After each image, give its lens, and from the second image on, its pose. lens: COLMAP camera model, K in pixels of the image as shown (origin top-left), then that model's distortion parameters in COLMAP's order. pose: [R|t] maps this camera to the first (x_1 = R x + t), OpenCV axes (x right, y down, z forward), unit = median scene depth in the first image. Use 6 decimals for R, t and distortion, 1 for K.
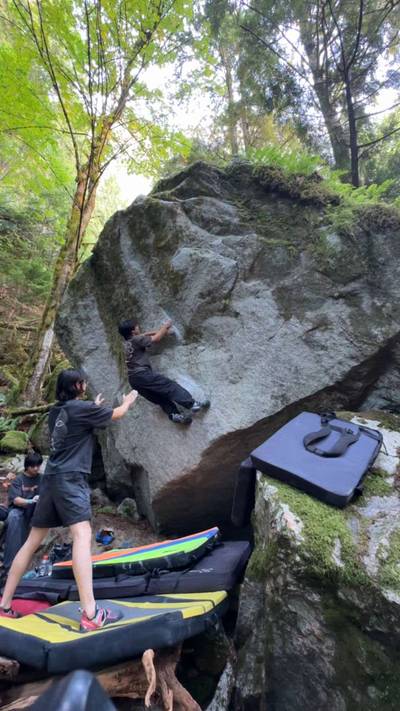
lens RADIAL K [[309.3, 0, 201.4], [0, 309.3, 357.5], [0, 0, 1]] dist [-0.006016, -0.000118]
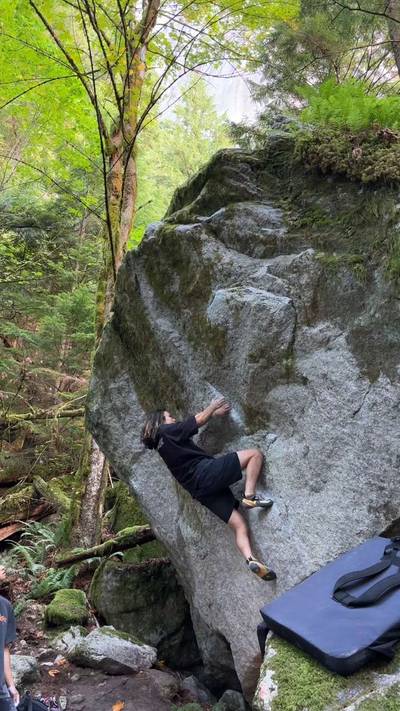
lens RADIAL K [[657.1, 0, 195.7], [0, 657.1, 354.5], [0, 0, 1]] dist [0.081021, -0.093038]
pose [[0.910569, -0.200200, -0.361641, 0.392060], [0.175564, 0.979364, -0.100114, -0.090973], [0.374221, 0.027669, 0.926927, -0.326363]]
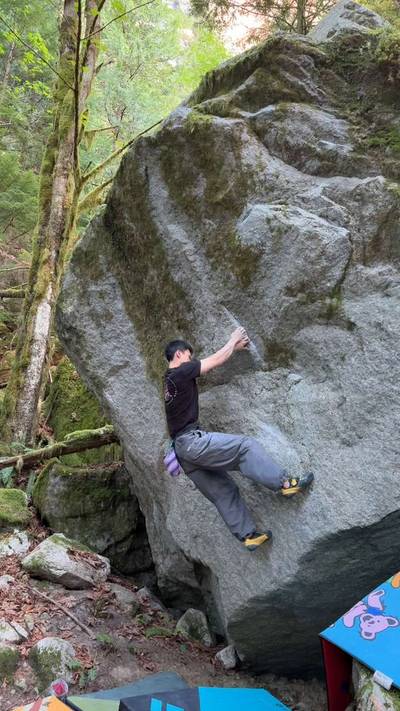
lens RADIAL K [[653.1, 0, 199.0], [0, 653.1, 358.2], [0, 0, 1]] dist [0.087588, -0.165854]
pose [[0.974398, -0.037552, -0.221671, 0.101704], [0.062679, 0.992235, 0.107429, -0.217619], [0.215916, -0.118573, 0.969186, -0.242503]]
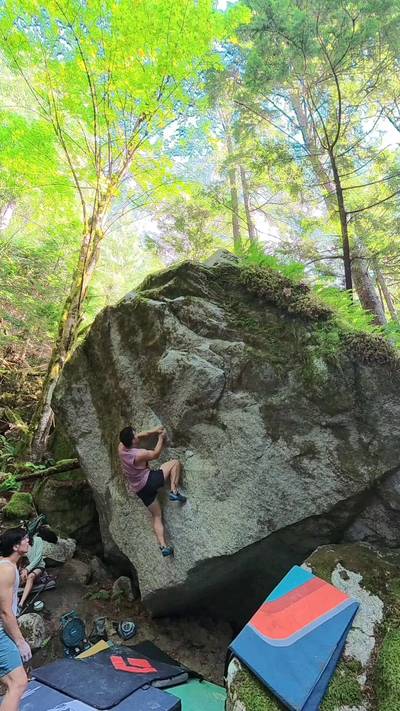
lens RADIAL K [[295.8, 0, 201.5], [0, 295.8, 357.3], [0, 0, 1]] dist [-0.077946, 0.006487]
pose [[0.999796, -0.005661, -0.019372, 0.059493], [0.005134, 0.999618, -0.027151, -0.317832], [0.019519, 0.027046, 0.999444, 0.064204]]
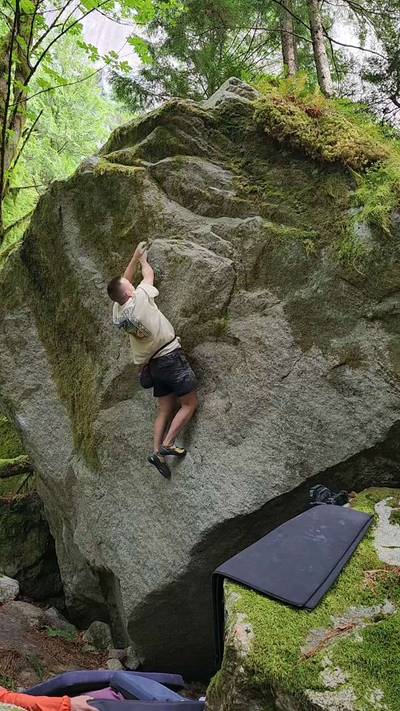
lens RADIAL K [[621.7, 0, 205.2], [0, 621.7, 354.8], [0, 0, 1]] dist [0.059213, -0.094651]
pose [[0.995060, -0.048993, -0.086339, 0.155411], [0.049981, 0.998707, 0.009320, -0.119532], [0.085771, -0.013590, 0.996222, -0.330220]]
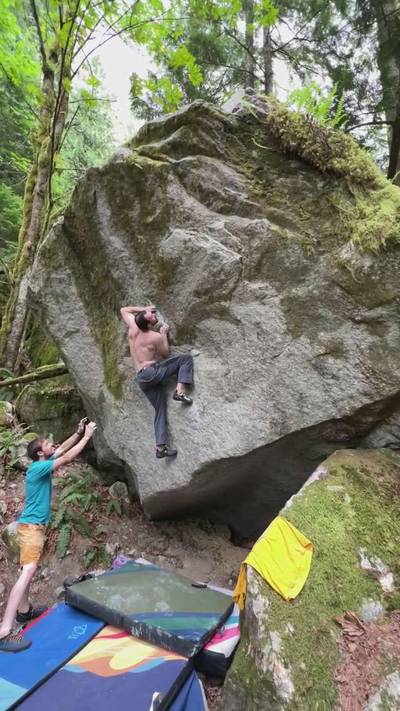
lens RADIAL K [[326.6, 0, 203.8], [0, 326.6, 354.9], [0, 0, 1]] dist [-0.000444, -0.002055]
pose [[0.999563, 0.025250, 0.015372, 0.009895], [-0.028175, 0.971122, 0.236913, -0.249059], [-0.008946, -0.237243, 0.971409, 0.104910]]
